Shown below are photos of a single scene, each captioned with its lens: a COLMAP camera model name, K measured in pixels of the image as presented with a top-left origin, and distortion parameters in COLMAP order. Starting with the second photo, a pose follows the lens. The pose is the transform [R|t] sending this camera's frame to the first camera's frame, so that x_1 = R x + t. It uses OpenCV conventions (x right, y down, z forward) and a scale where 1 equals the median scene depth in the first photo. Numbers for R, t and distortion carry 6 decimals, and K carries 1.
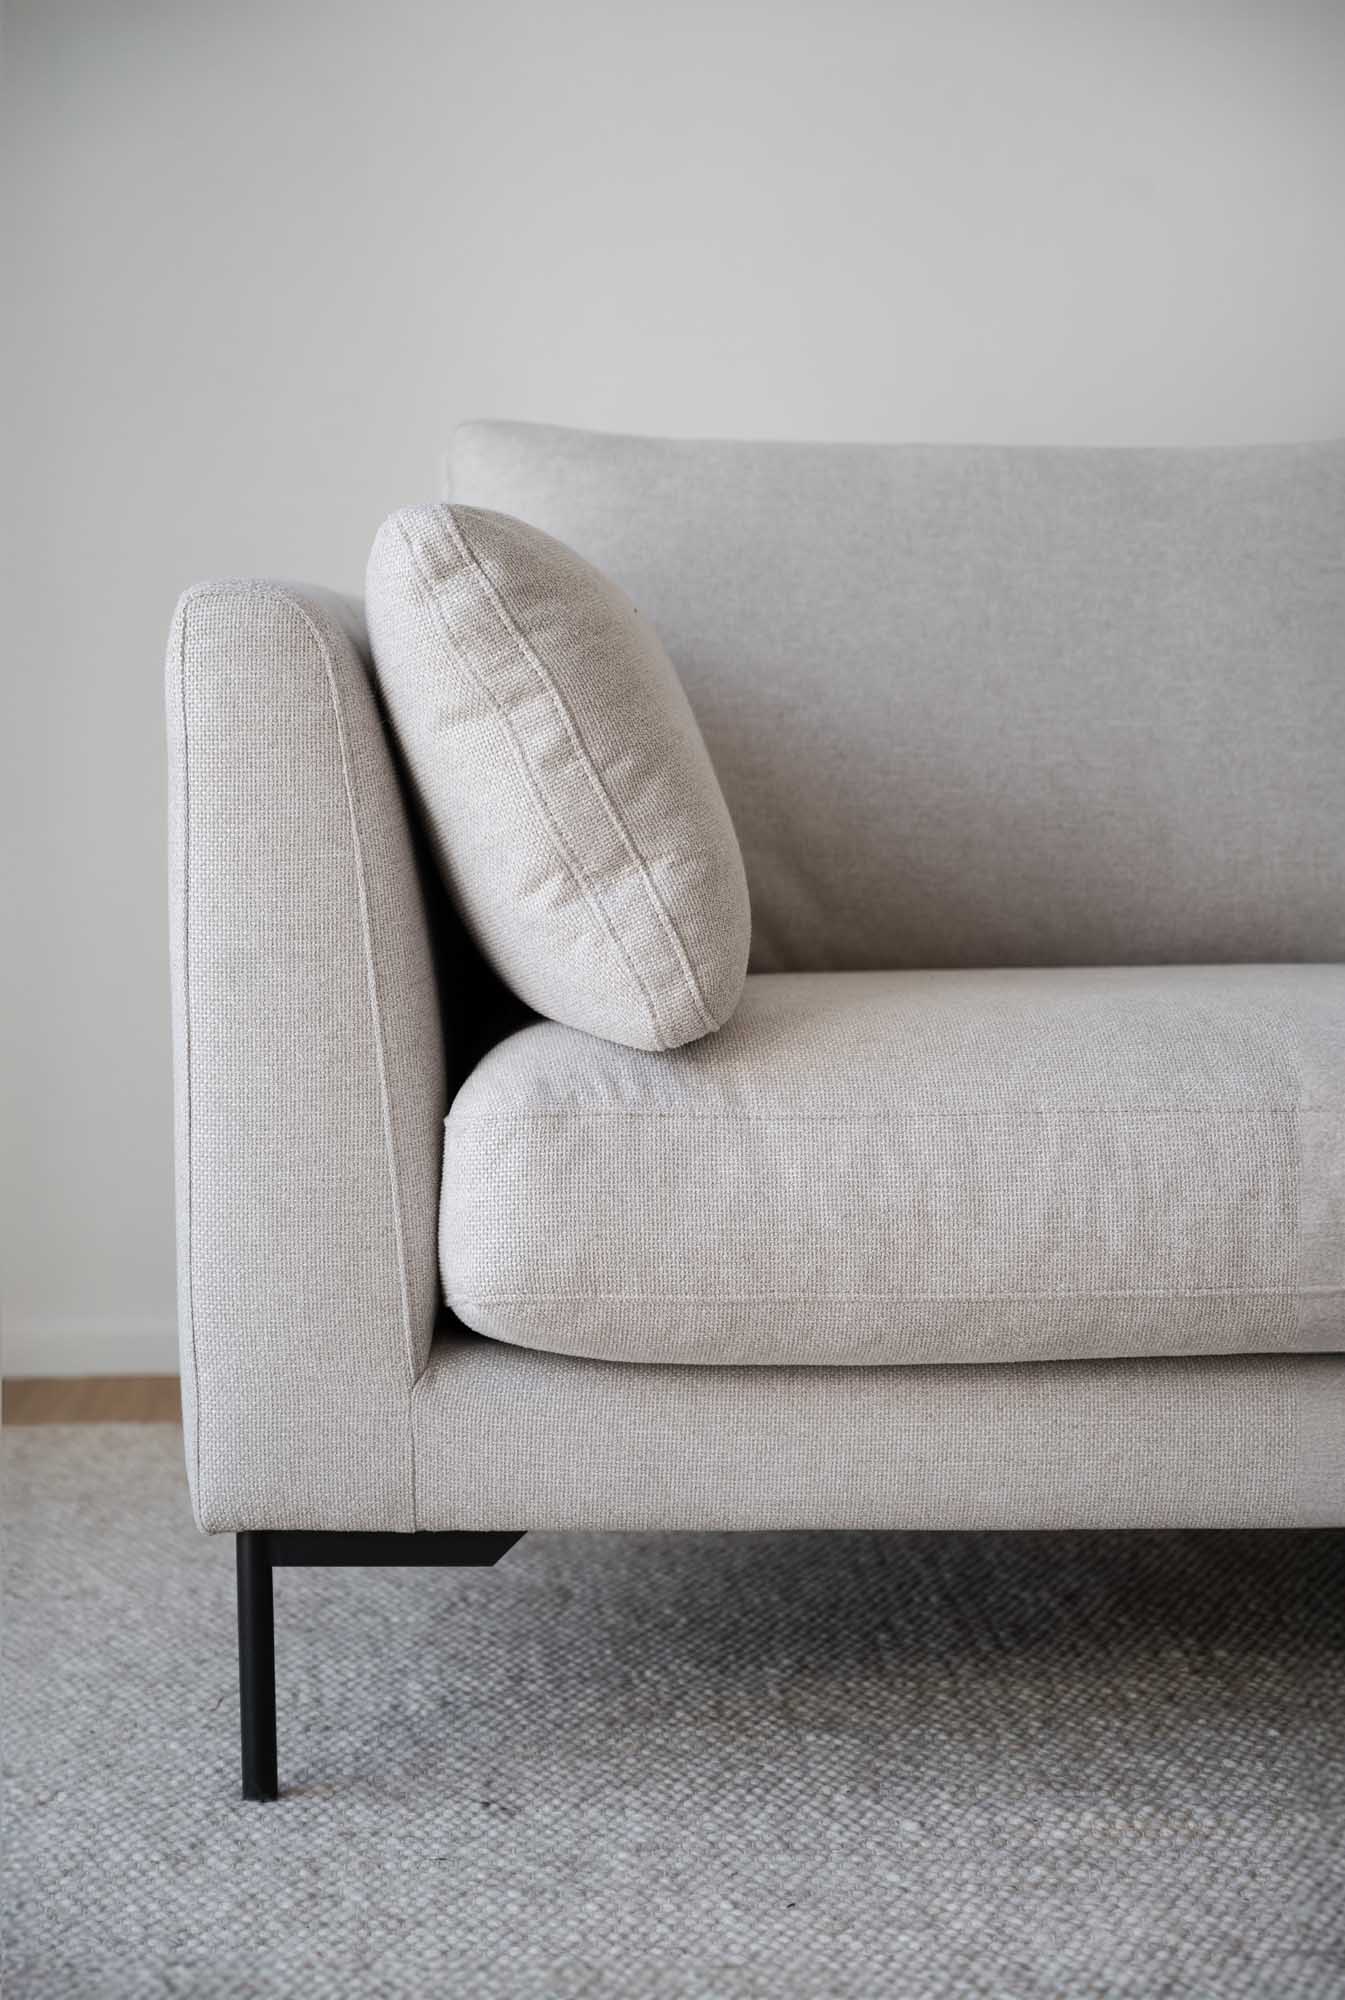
lens RADIAL K [[3492.9, 0, 685.1], [0, 3492.9, 980.7], [0, 0, 1]] dist [0.061355, 0.000000]
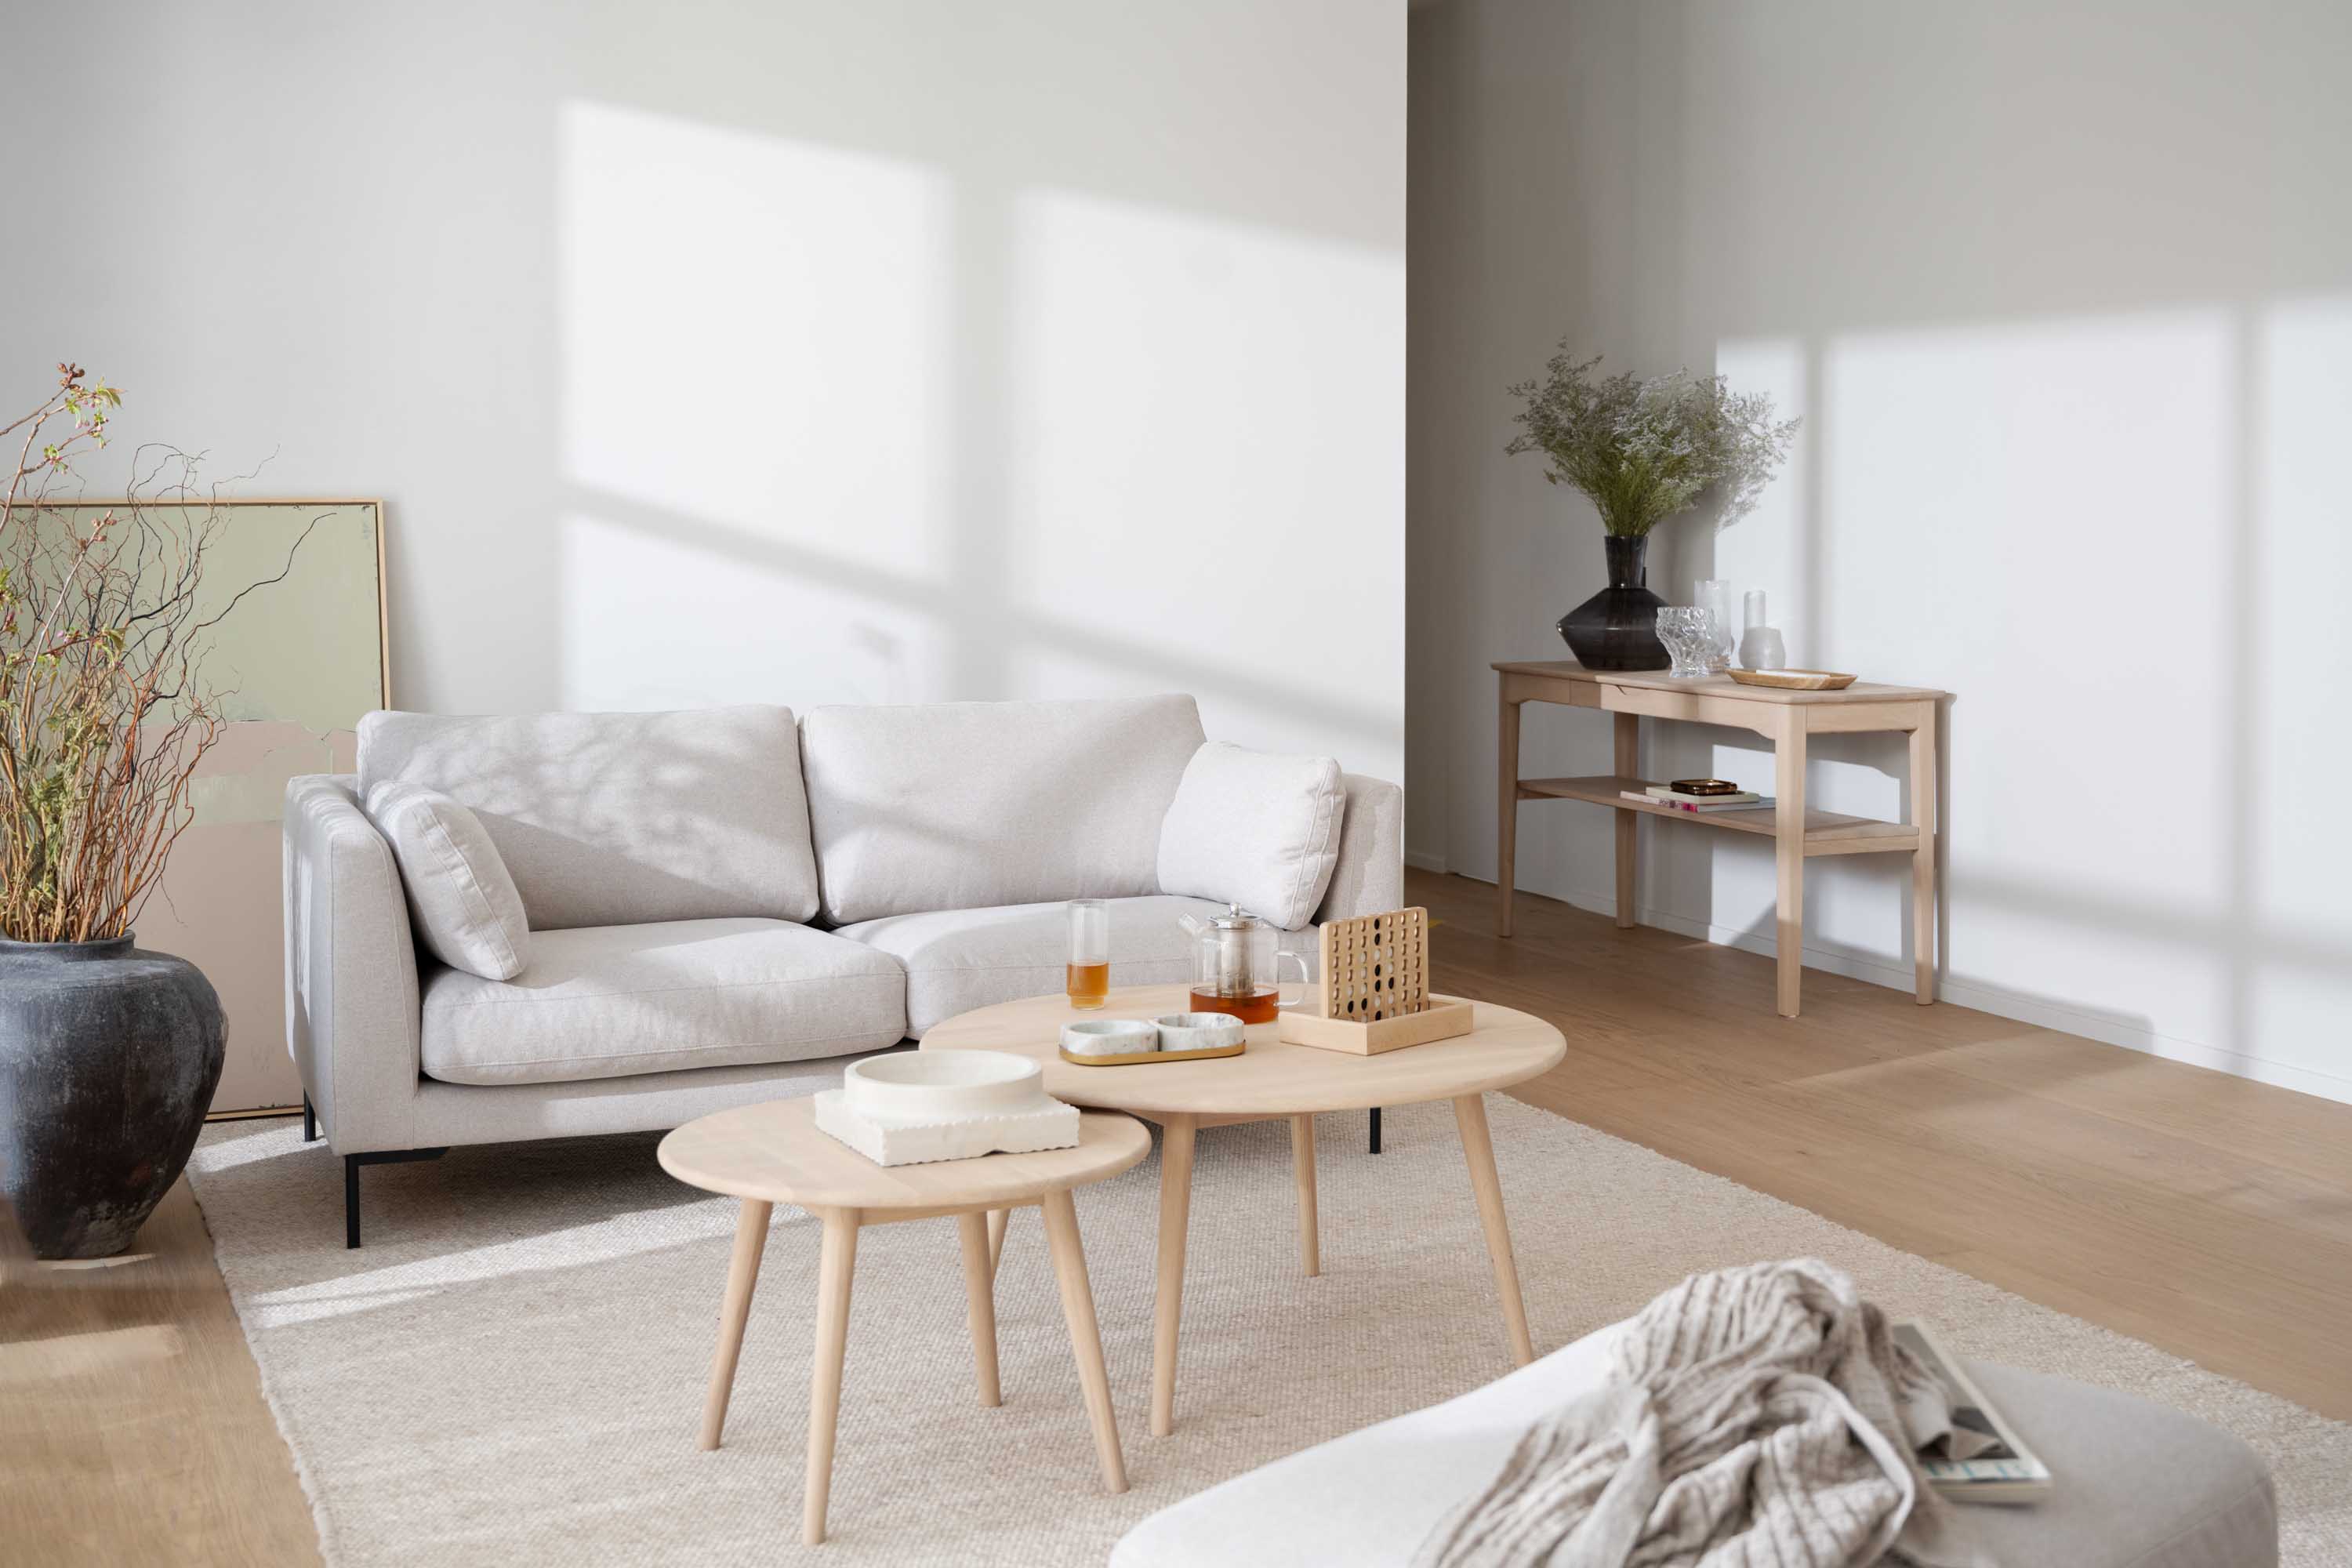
lens RADIAL K [[2773.9, 0, 1175.7], [0, 2773.9, 792.5], [0, 0, 1]] dist [-0.127229, 0.000000]
pose [[0.922704, -0.037027, 0.383728, -0.374613], [0.031627, 0.999292, 0.020375, -0.170719], [-0.384211, -0.006664, 0.923221, -1.394980]]
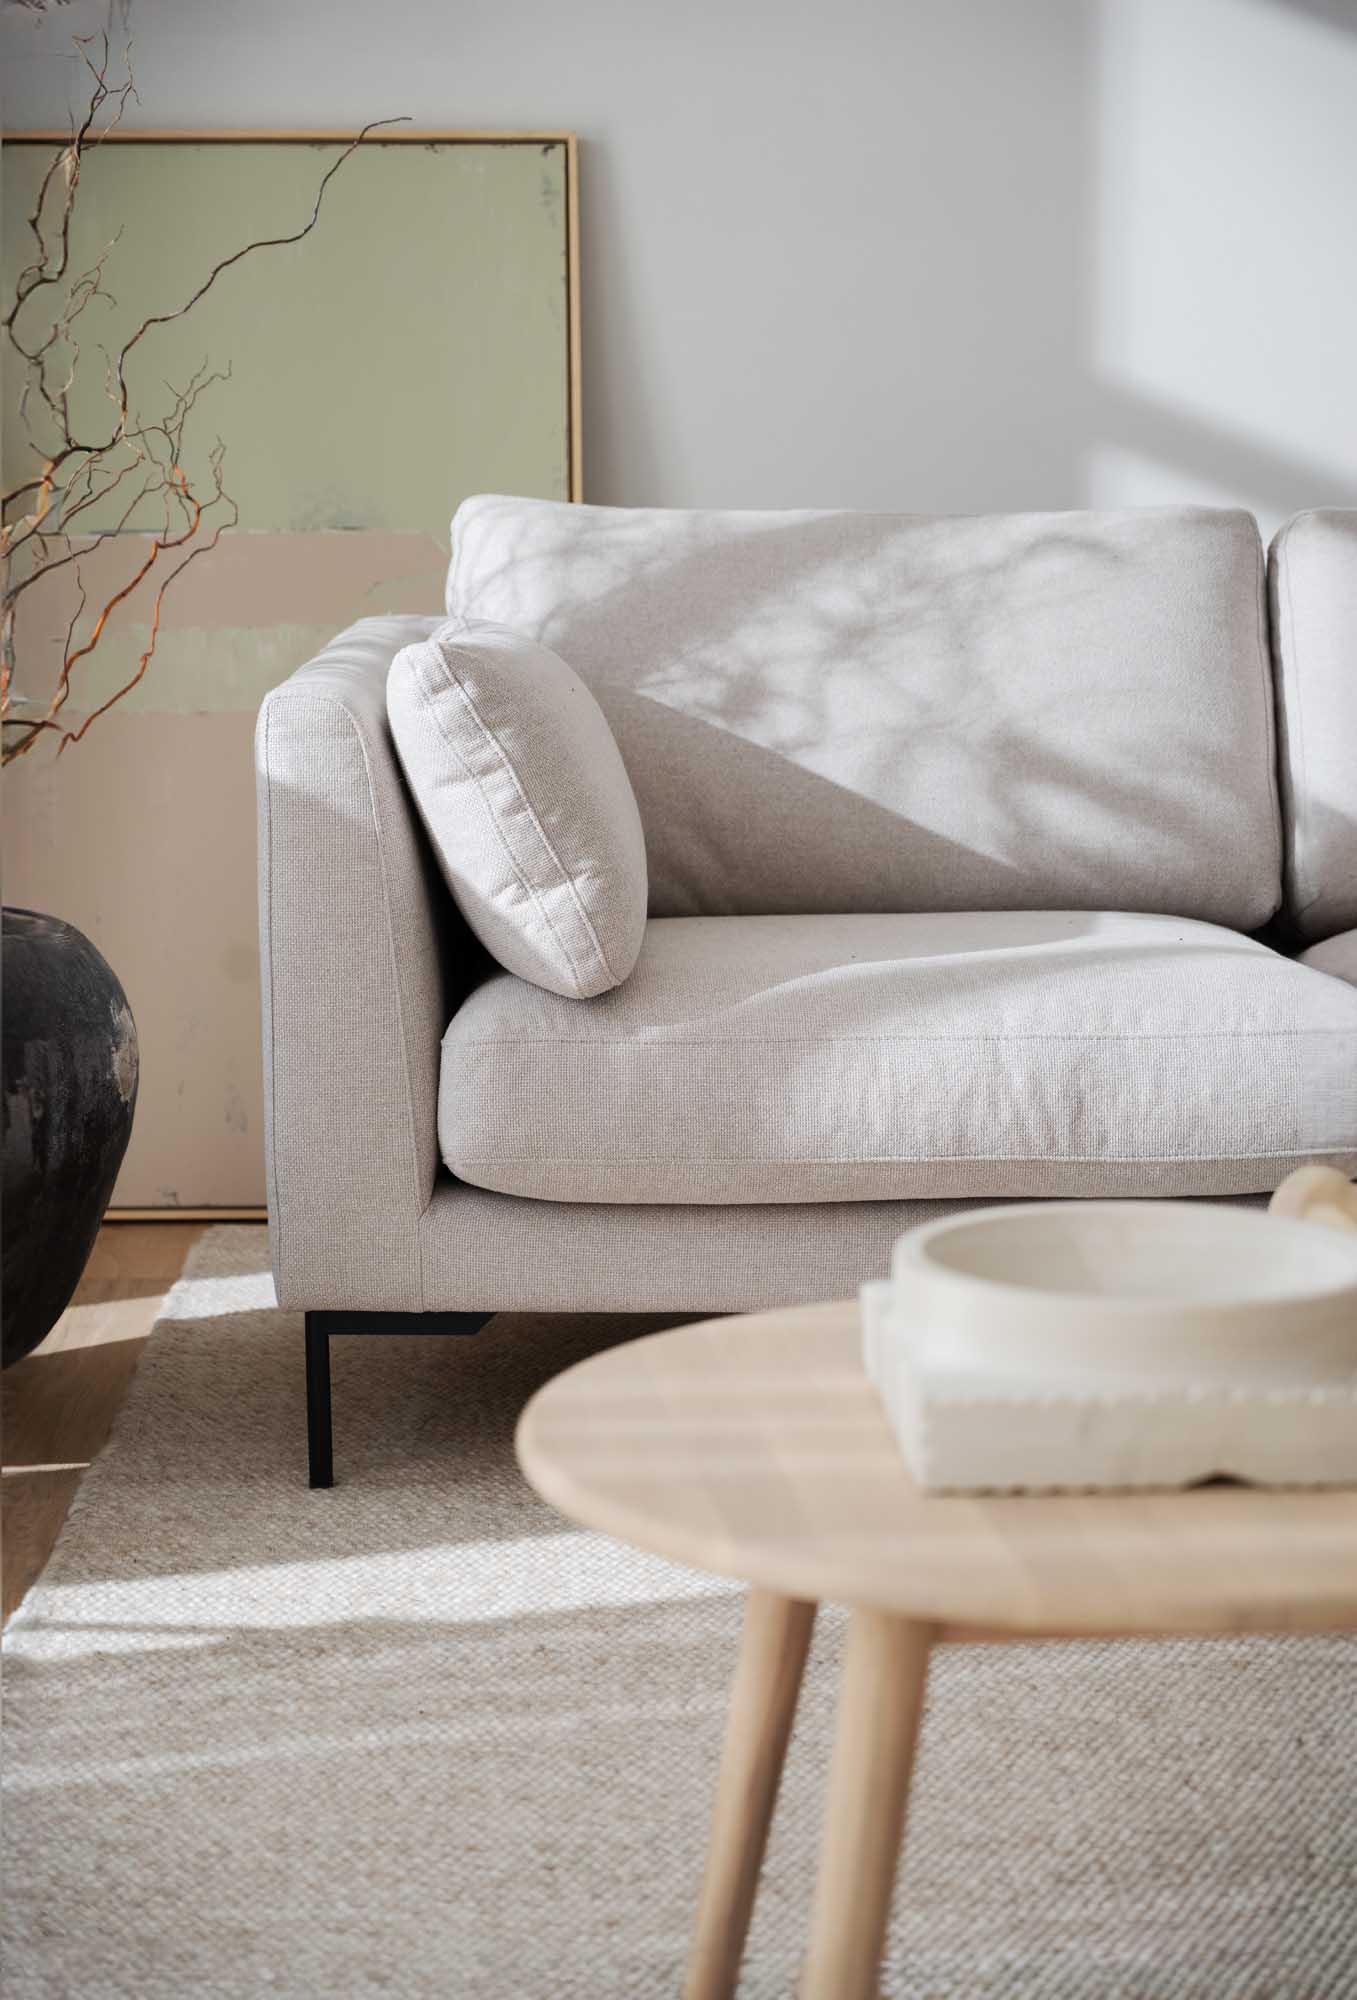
lens RADIAL K [[3774.7, 0, 686.3], [0, 3774.7, 1017.0], [0, 0, 1]] dist [-0.108622, 0.000000]
pose [[0.999841, 0.003552, -0.017488, 0.067474], [-0.002339, 0.997623, 0.068870, -0.085638], [0.017691, -0.068818, 0.997472, -0.639512]]
